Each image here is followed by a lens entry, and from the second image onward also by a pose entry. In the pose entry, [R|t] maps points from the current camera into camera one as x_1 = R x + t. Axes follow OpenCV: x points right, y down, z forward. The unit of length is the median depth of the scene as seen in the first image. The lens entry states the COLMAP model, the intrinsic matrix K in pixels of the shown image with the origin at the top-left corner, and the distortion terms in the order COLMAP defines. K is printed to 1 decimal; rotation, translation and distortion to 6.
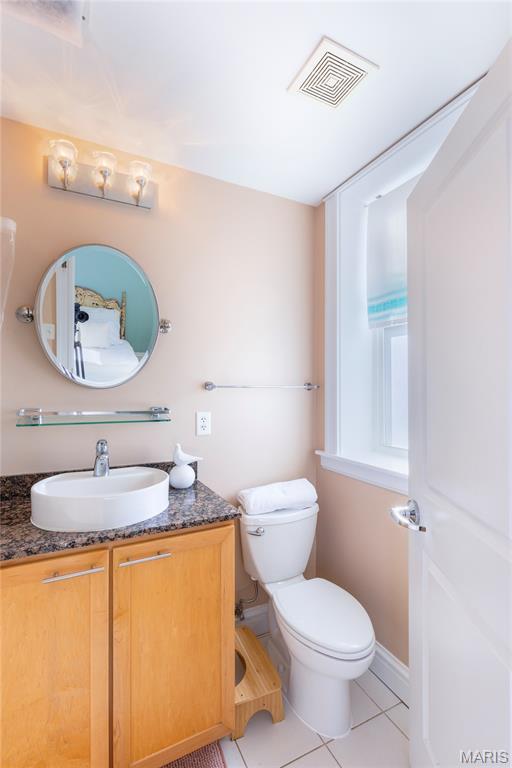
lens RADIAL K [[362.4, 0, 271.7], [0, 362.4, 386.0], [0, 0, 1]] dist [0.001388, 0.000975]
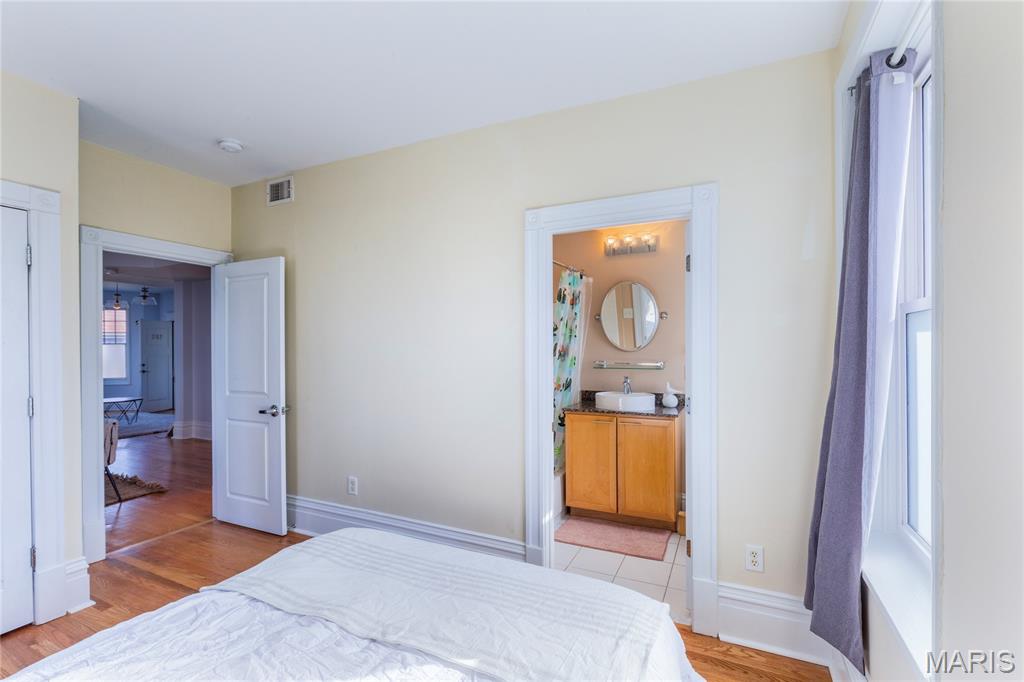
lens RADIAL K [[469.6, 0, 504.0], [0, 469.6, 348.5], [0, 0, 1]] dist [0.012694, -0.002642]
pose [[0.588576, -0.003724, -0.808433, 1.392817], [0.012705, 0.999909, 0.004644, -0.035133], [0.808342, -0.013005, 0.588569, -1.229317]]
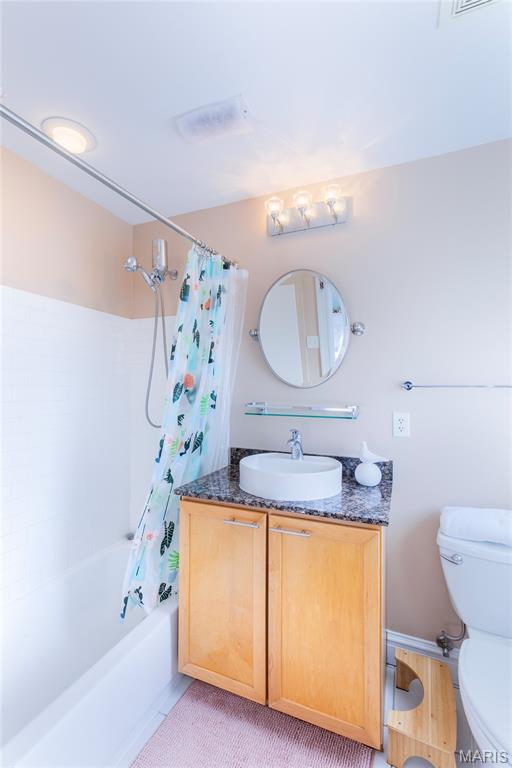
lens RADIAL K [[352.2, 0, 252.4], [0, 352.2, 386.6], [0, 0, 1]] dist [0.012694, -0.002642]
pose [[0.626621, -0.000857, -0.779324, 0.399041], [0.001862, 0.999998, 0.000397, 0.002397], [0.779322, -0.001700, 0.626621, 0.154941]]
